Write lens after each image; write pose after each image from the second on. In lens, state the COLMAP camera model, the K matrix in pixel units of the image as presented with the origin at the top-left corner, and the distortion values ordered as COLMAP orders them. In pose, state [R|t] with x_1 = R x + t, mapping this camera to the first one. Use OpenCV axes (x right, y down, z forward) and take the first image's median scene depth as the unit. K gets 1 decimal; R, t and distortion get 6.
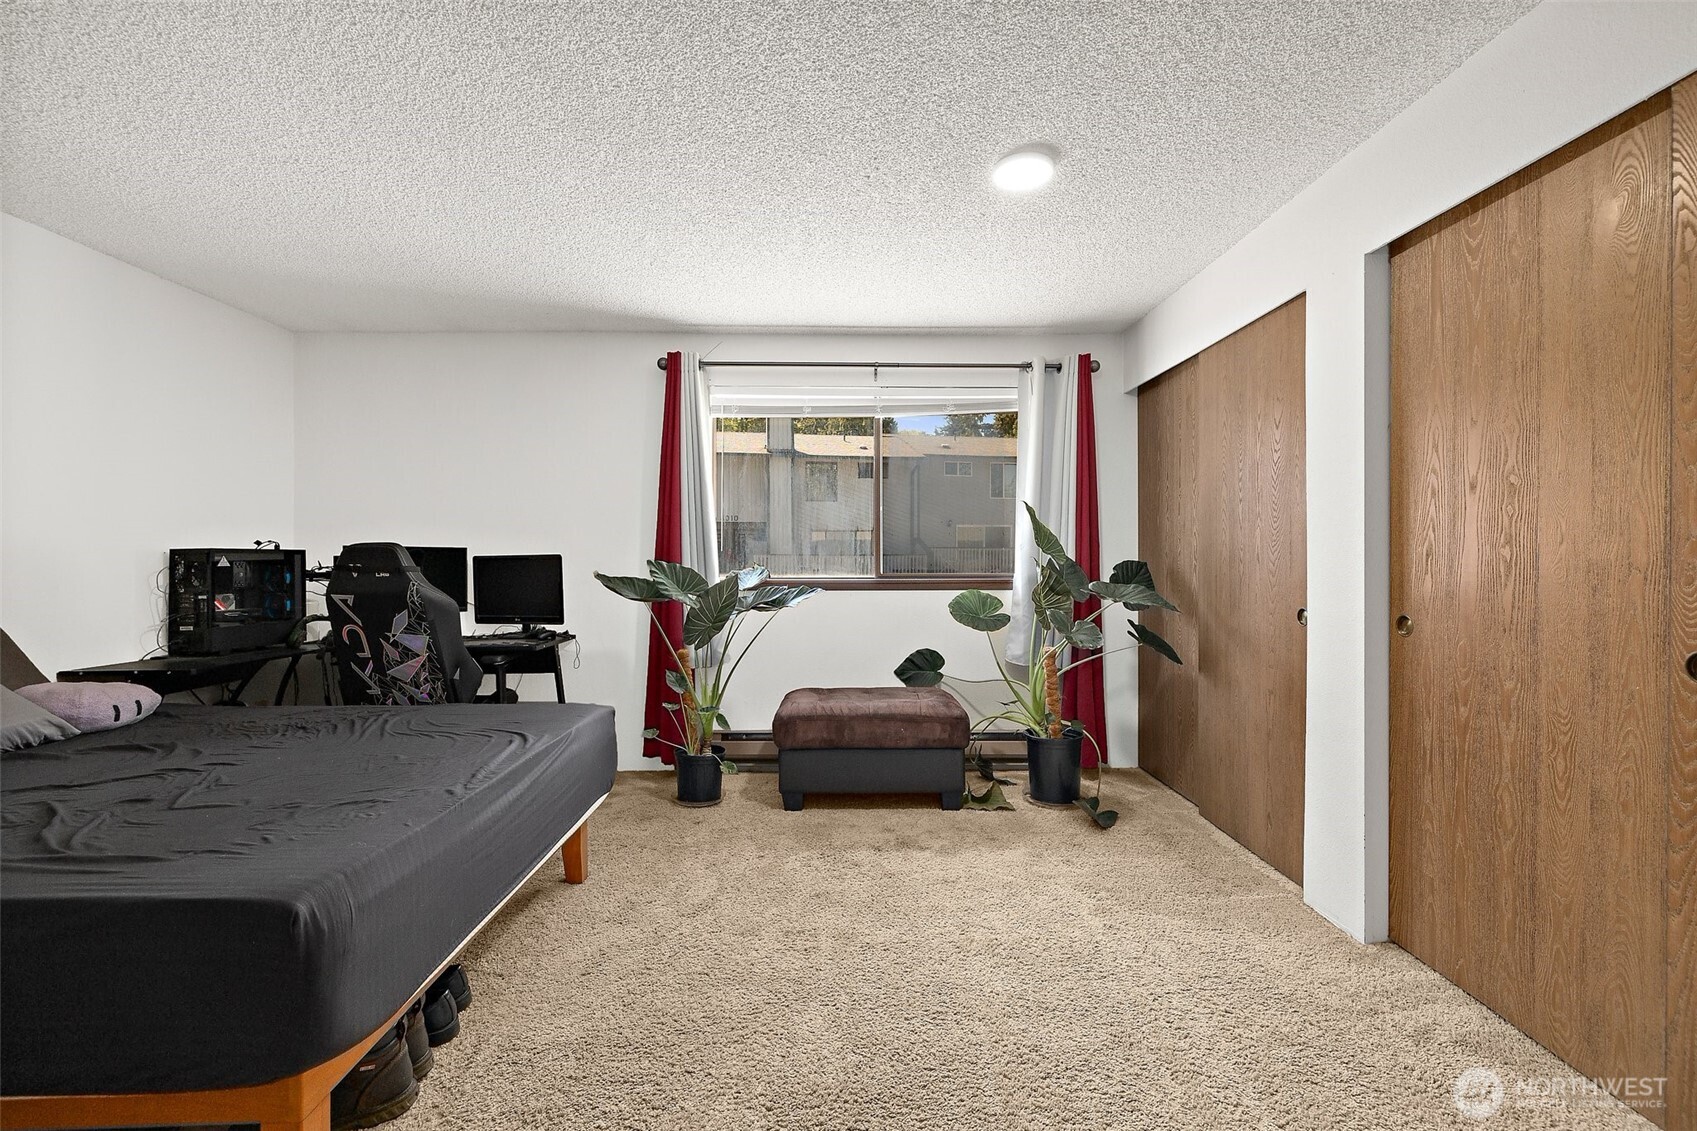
lens RADIAL K [[712.9, 0, 852.0], [0, 712.9, 557.7], [0, 0, 1]] dist [-0.002571, 0.000452]
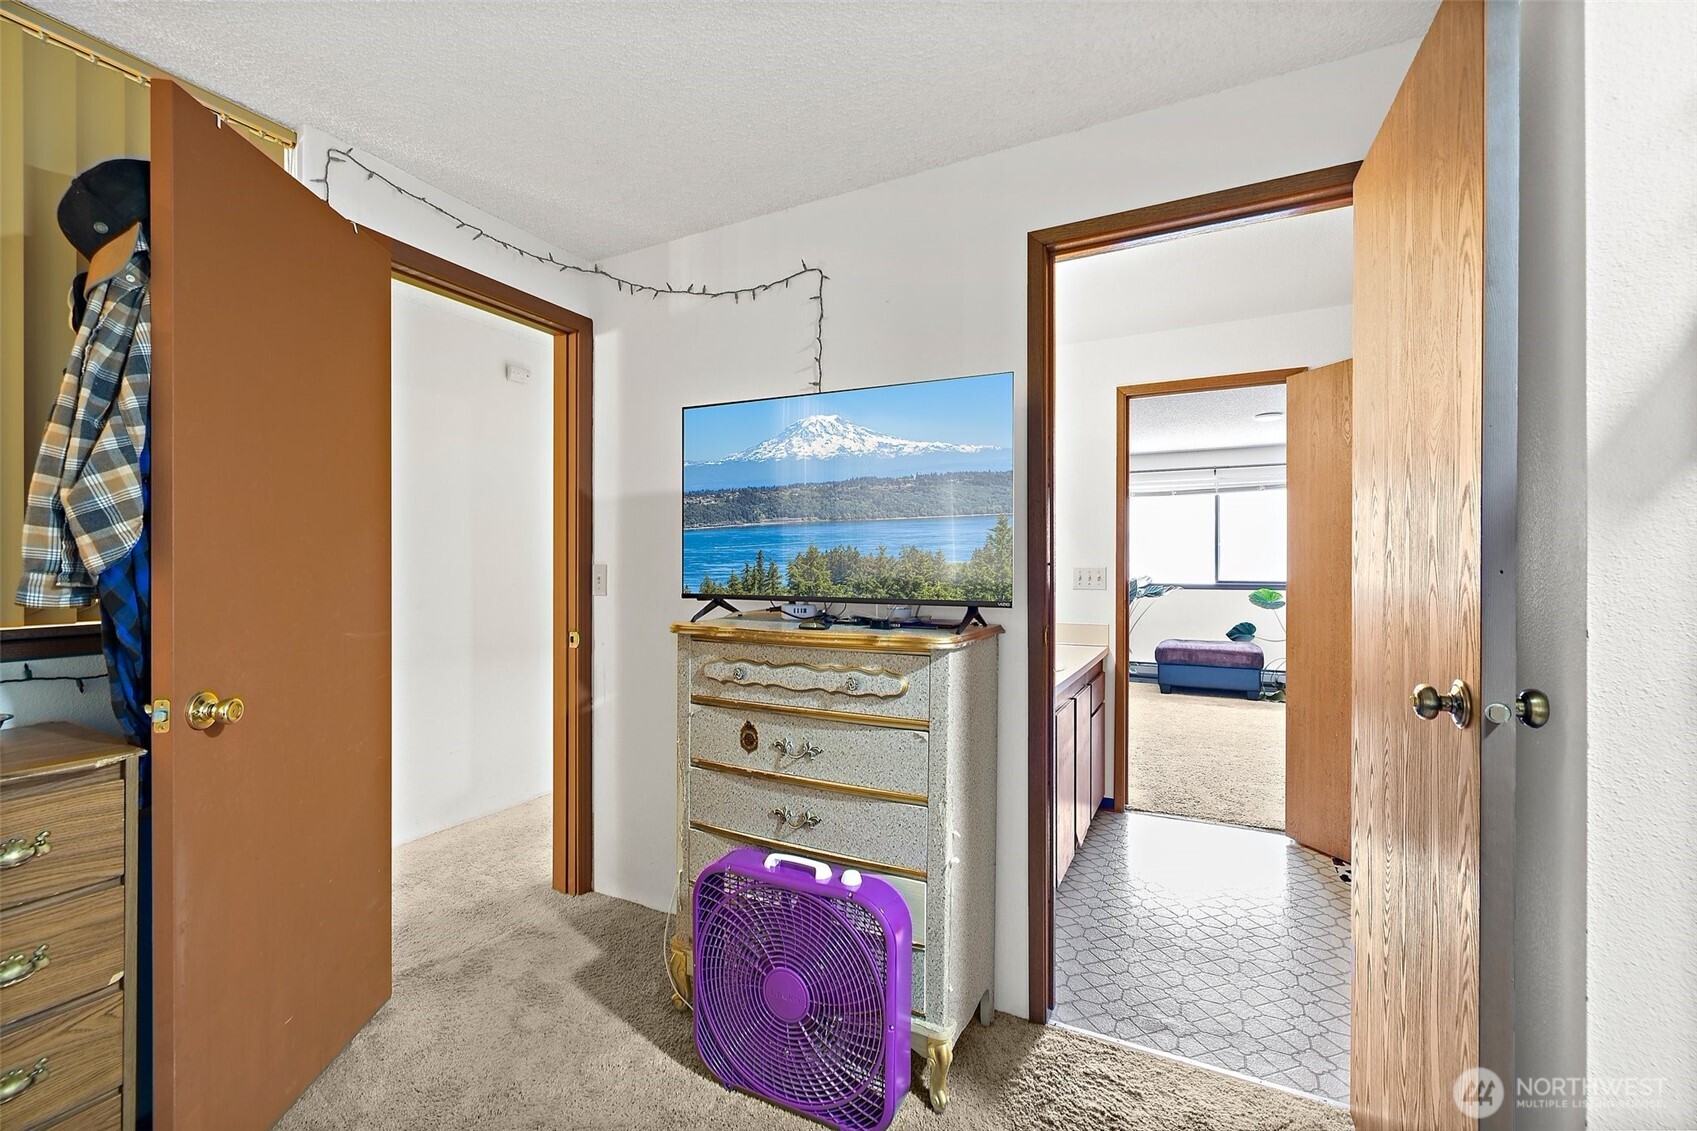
lens RADIAL K [[712.9, 0, 850.9], [0, 712.9, 565.4], [0, 0, 1]] dist [-0.002571, 0.000452]
pose [[0.880877, 0.003679, -0.473330, 0.096093], [-0.002200, 0.999991, 0.003679, -0.025573], [0.473339, -0.002200, 0.880877, -1.315766]]
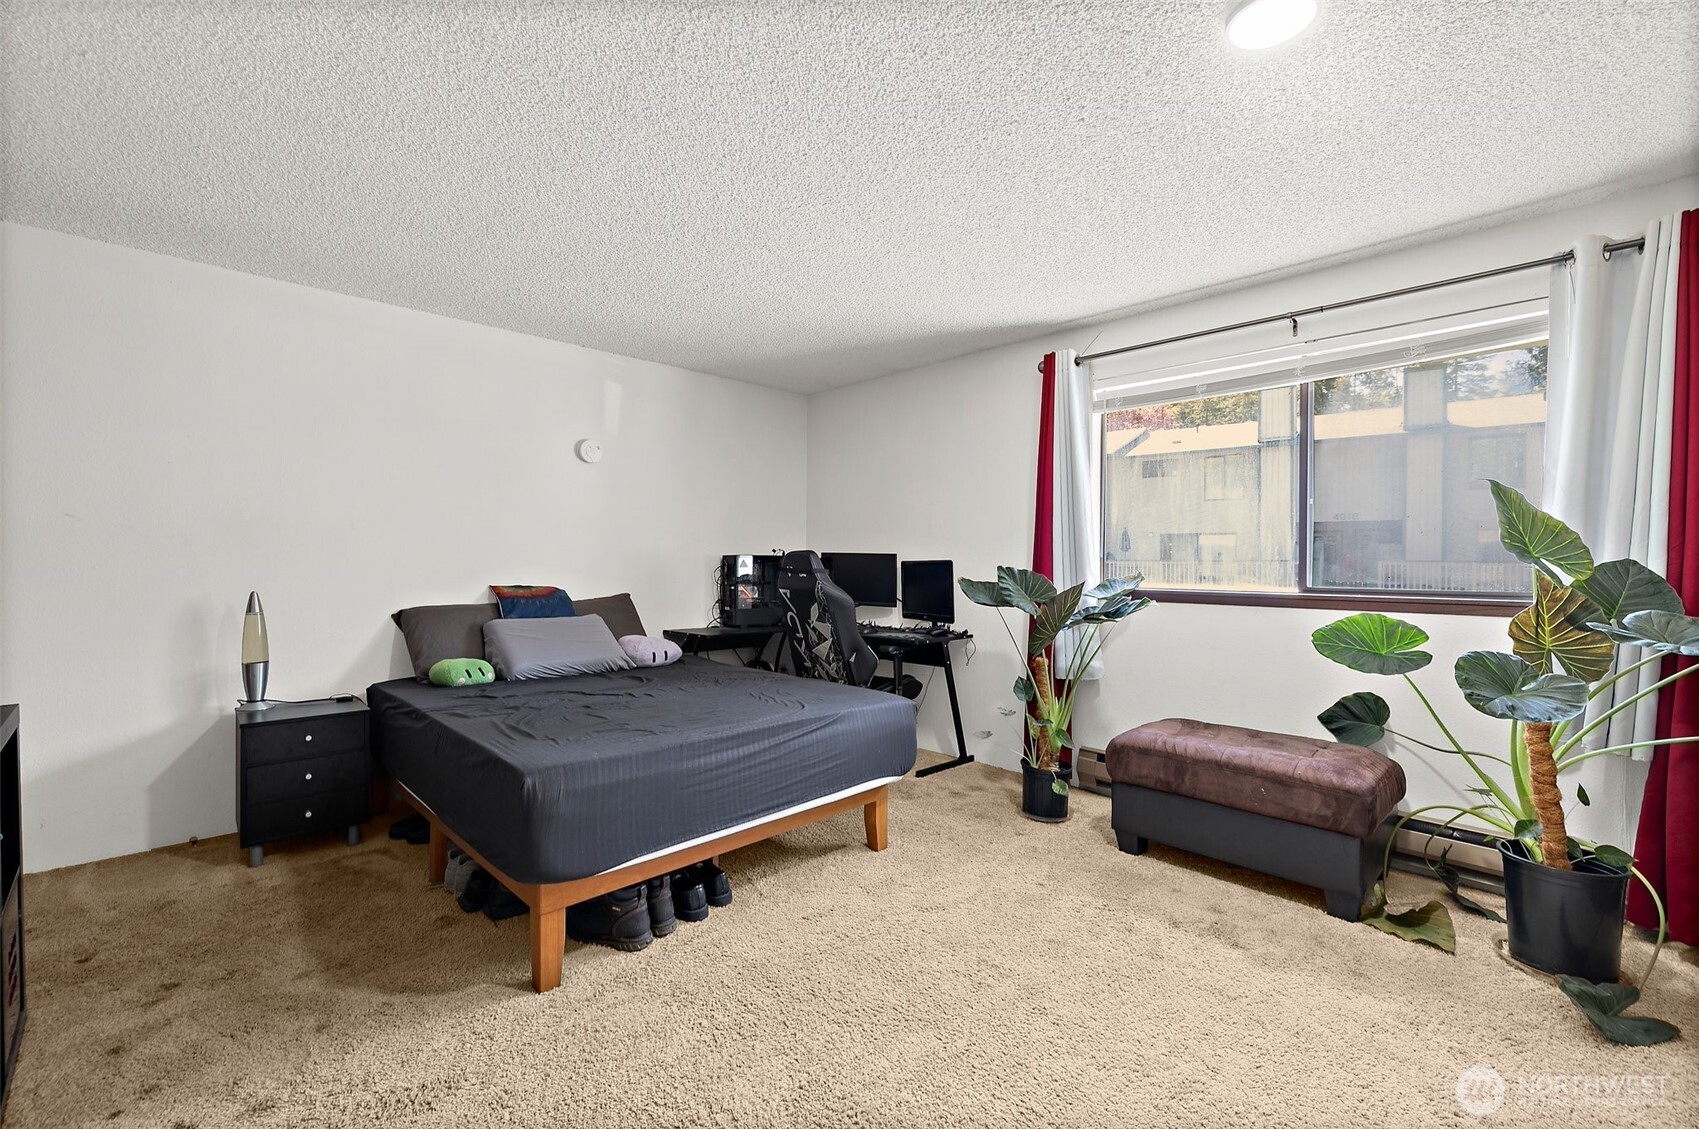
lens RADIAL K [[713.8, 0, 852.6], [0, 713.8, 563.9], [0, 0, 1]] dist [-0.002571, 0.000452]
pose [[0.688796, 0.007464, -0.724917, 0.333890], [-0.006154, 0.999971, 0.004449, -0.002884], [0.724929, 0.001397, 0.688822, 0.156618]]
